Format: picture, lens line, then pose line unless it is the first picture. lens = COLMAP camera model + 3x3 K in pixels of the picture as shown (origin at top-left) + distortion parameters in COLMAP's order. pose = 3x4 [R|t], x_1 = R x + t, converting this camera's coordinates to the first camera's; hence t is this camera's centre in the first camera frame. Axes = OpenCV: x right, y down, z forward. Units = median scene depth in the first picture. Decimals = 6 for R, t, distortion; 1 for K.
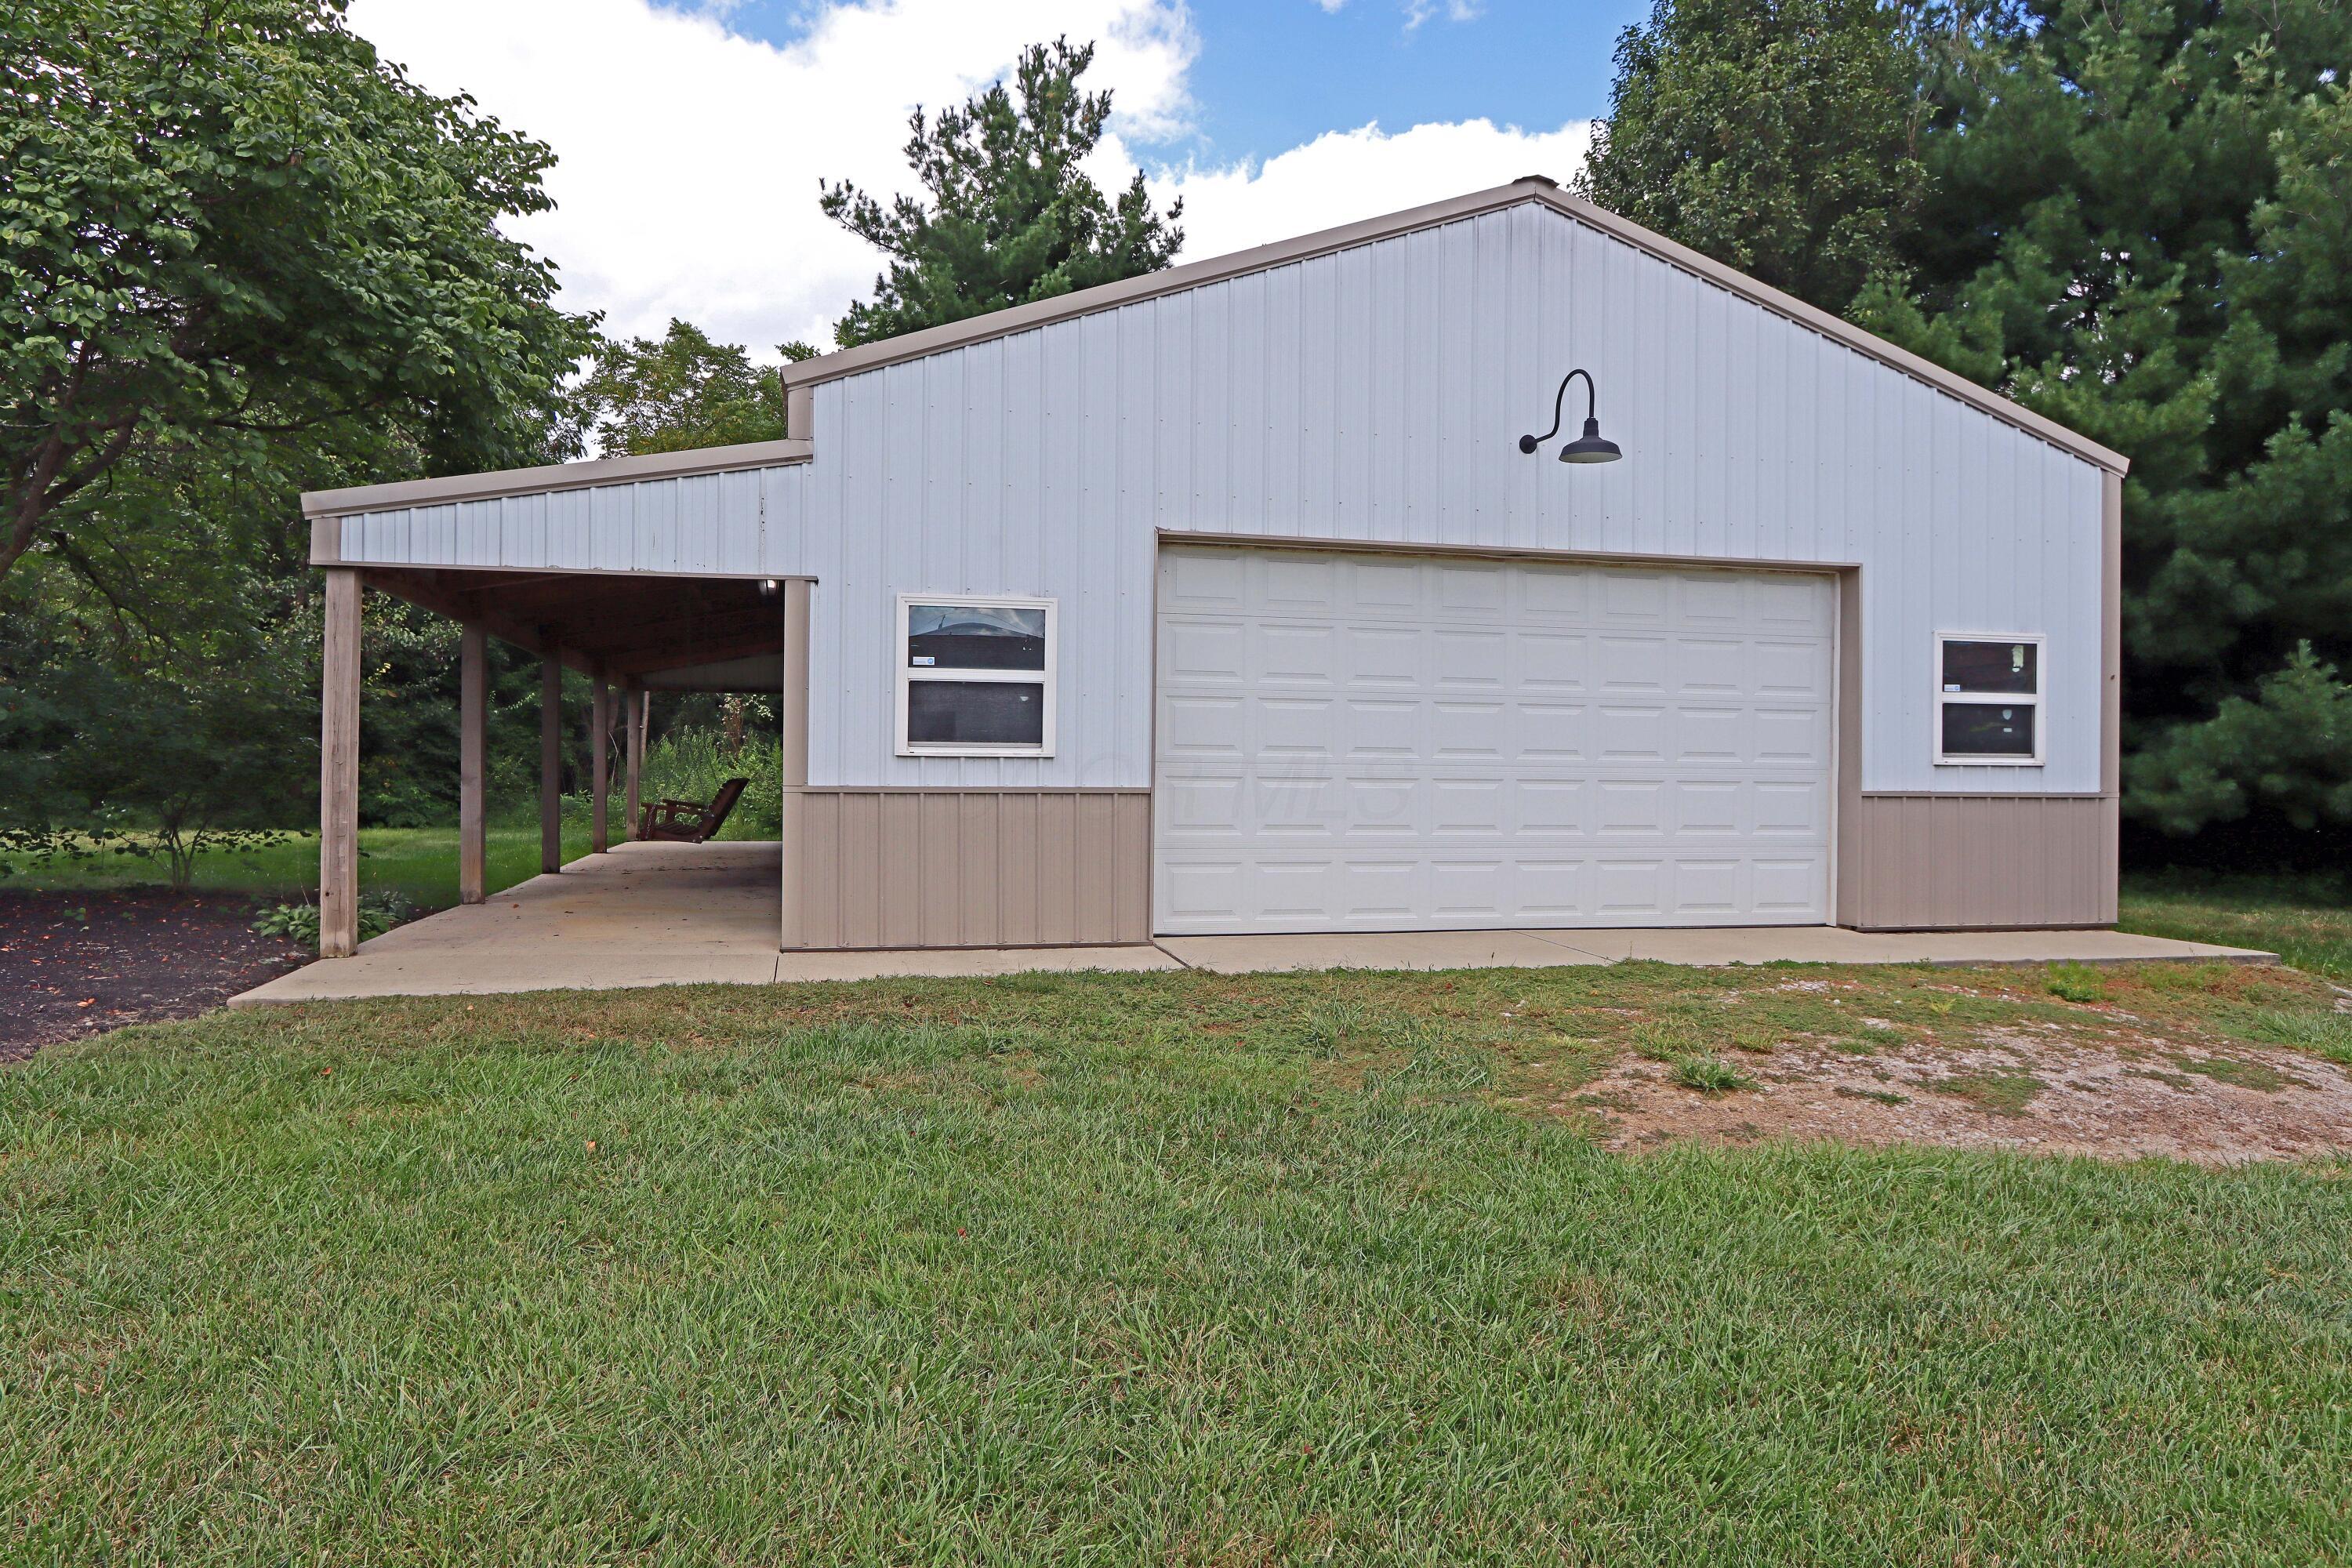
lens RADIAL K [[1423.1, 0, 1170.2], [0, 1423.1, 779.1], [0, 0, 1]] dist [-0.009500, 0.002181]
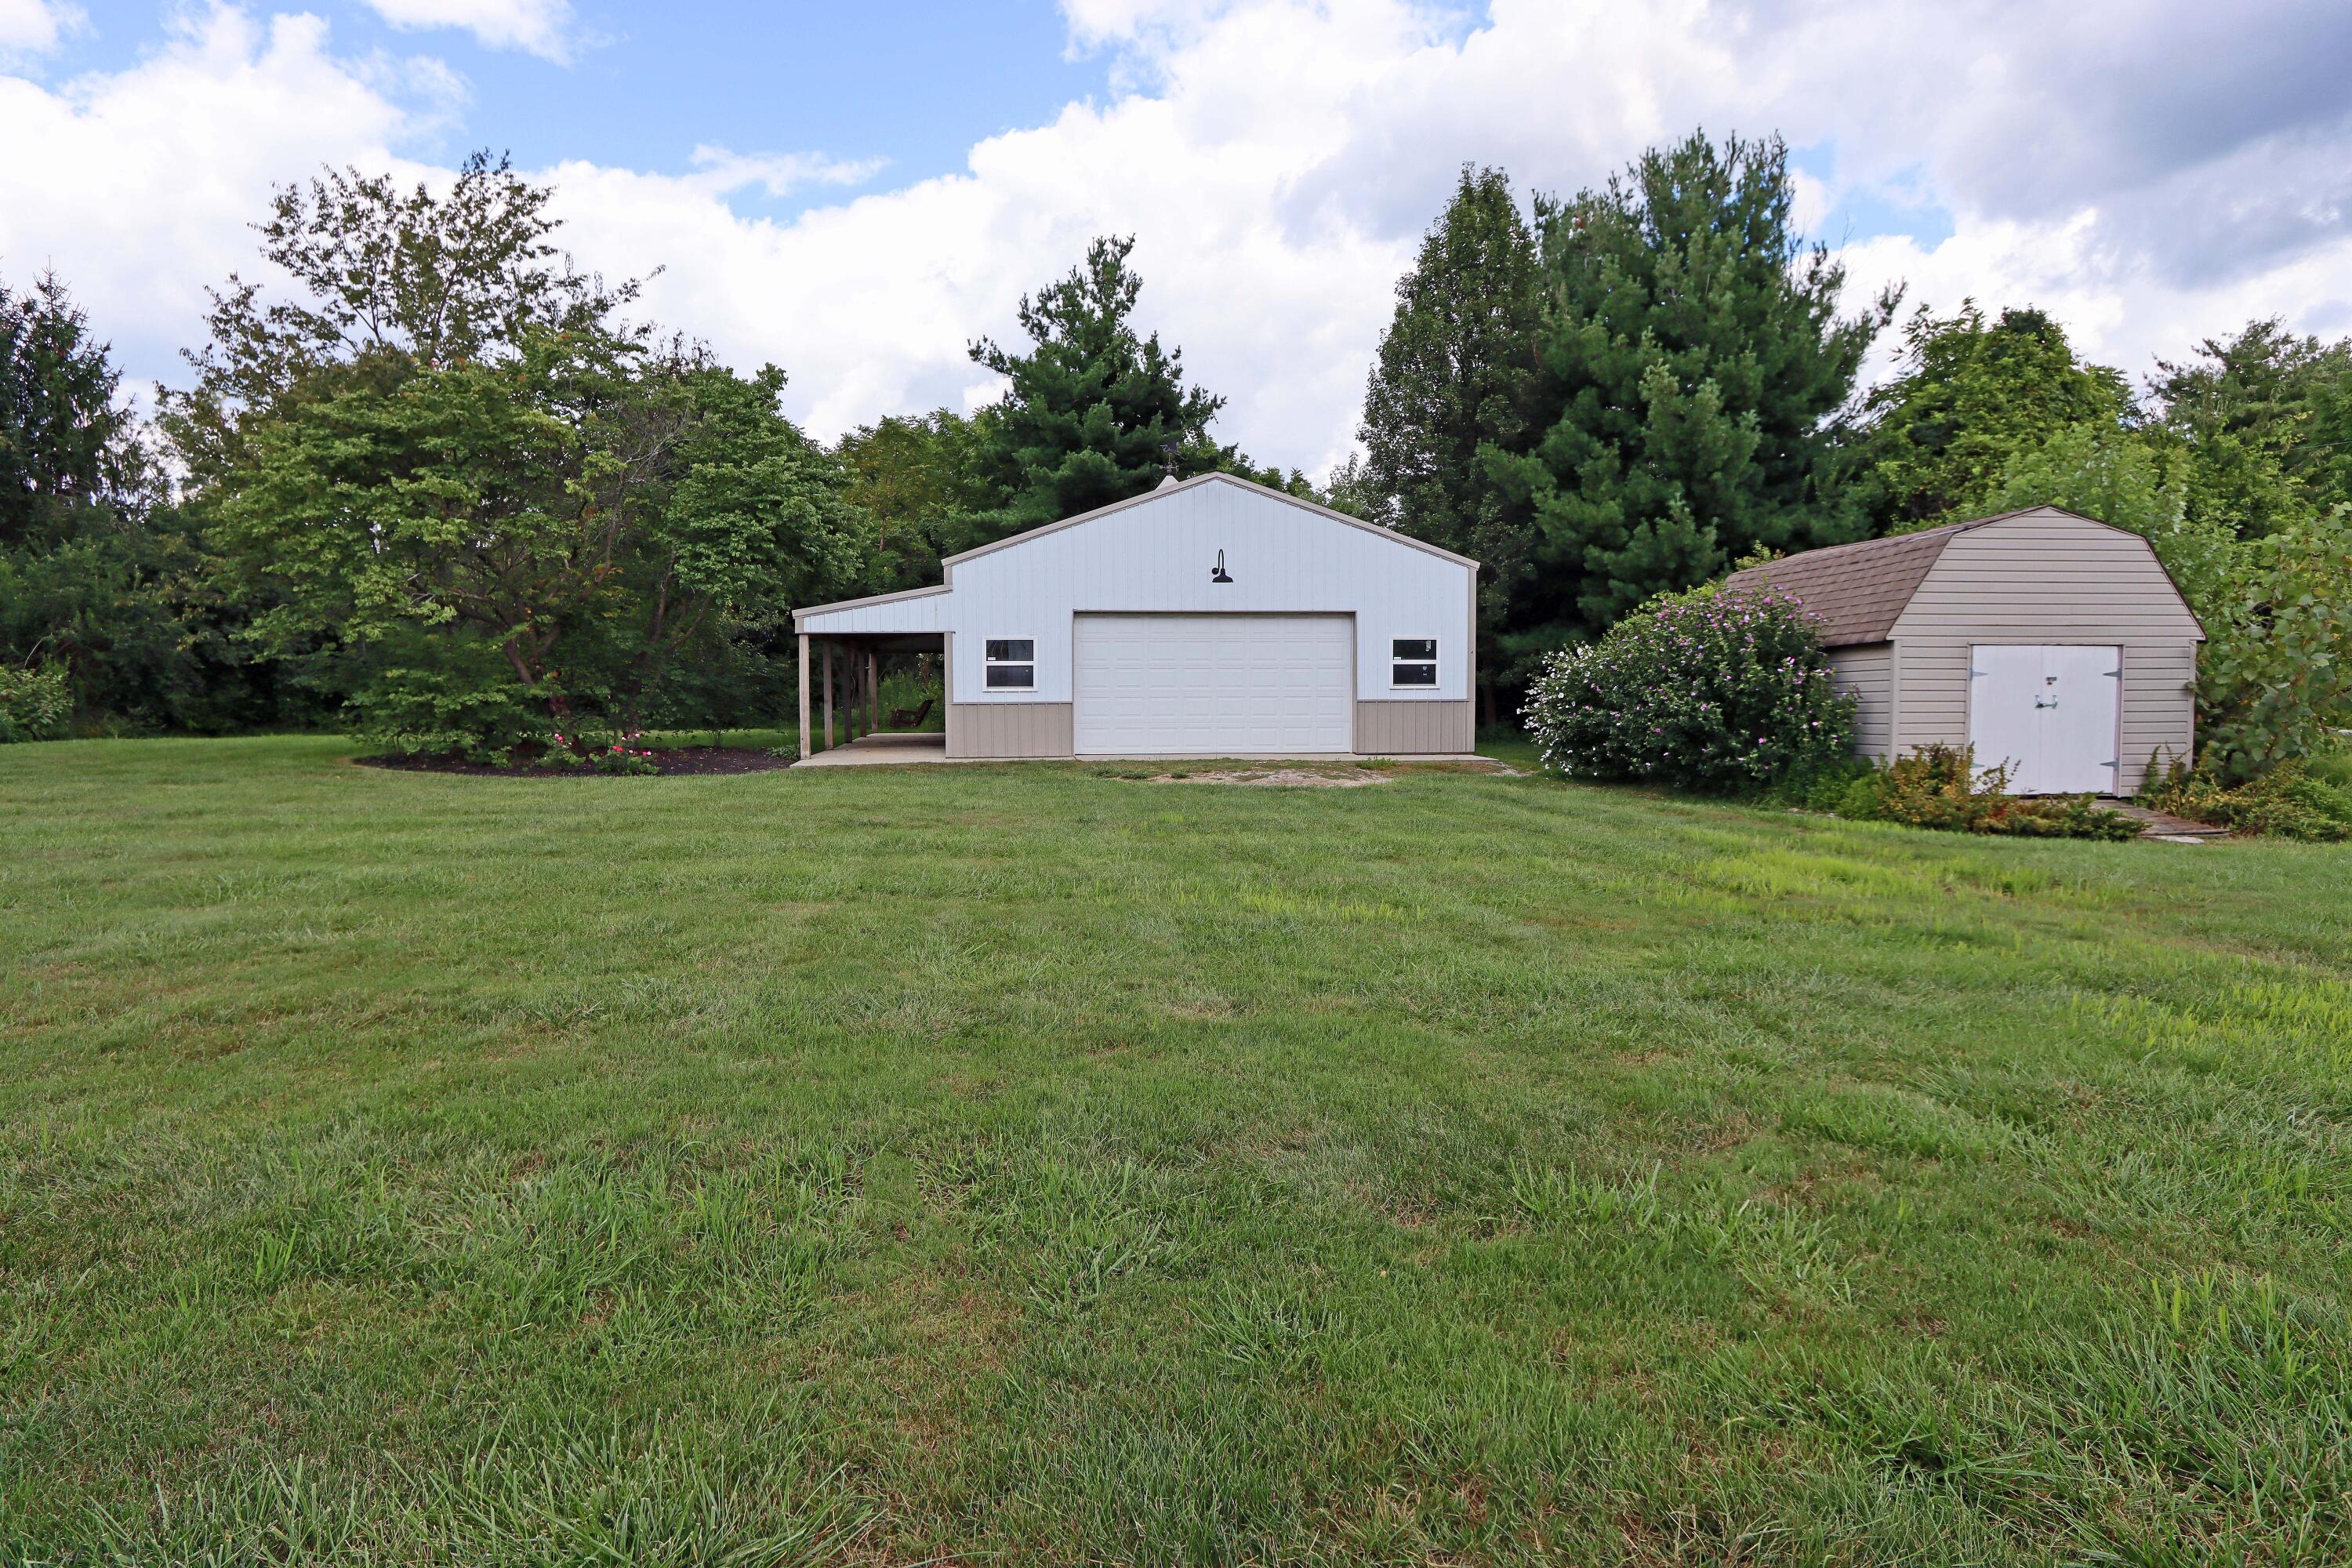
lens RADIAL K [[1304.1, 0, 1165.3], [0, 1304.1, 787.0], [0, 0, 1]] dist [-0.025992, 0.000281]
pose [[0.993403, -0.004000, -0.114603, 0.409661], [0.011960, 0.997555, 0.068852, -0.000379], [0.114047, -0.069768, 0.991023, -1.369921]]
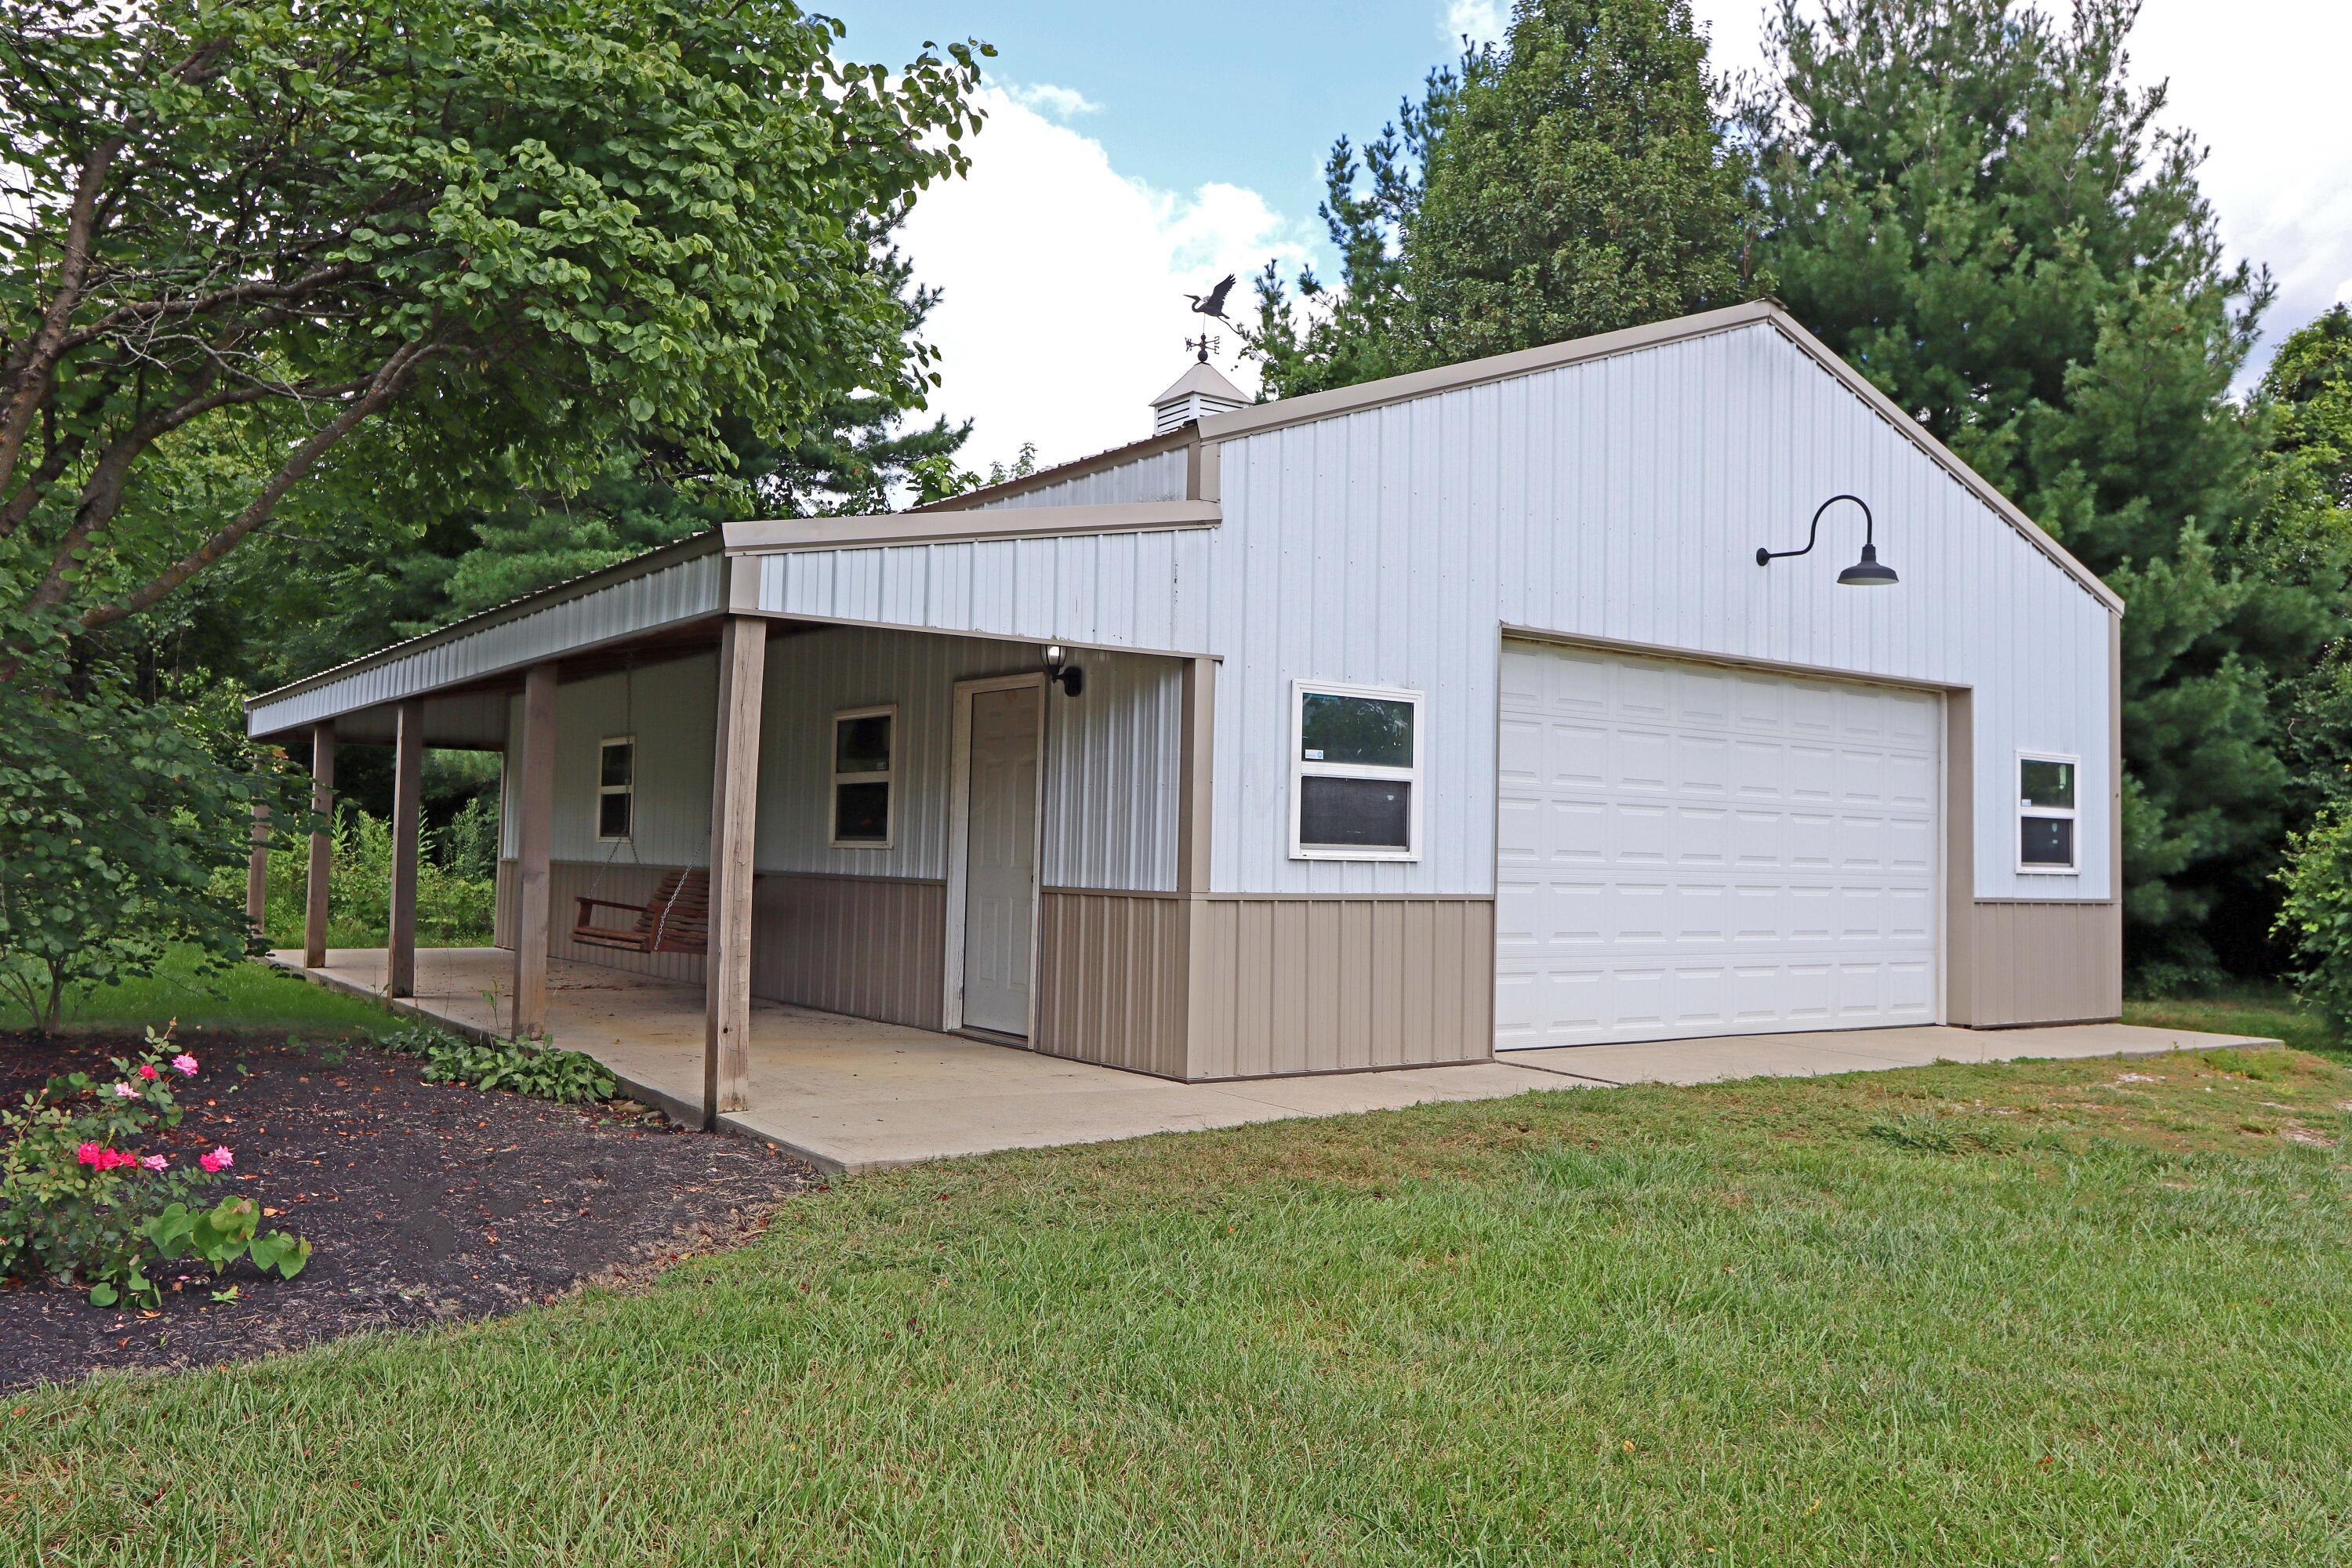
lens RADIAL K [[1815.9, 0, 1171.9], [0, 1815.9, 781.7], [0, 0, 1]] dist [-0.004299, 0.003184]
pose [[0.919111, 0.026748, 0.393091, -0.604250], [-0.008419, 0.998798, -0.048278, -0.007710], [-0.393910, 0.041063, 0.918231, -0.019808]]
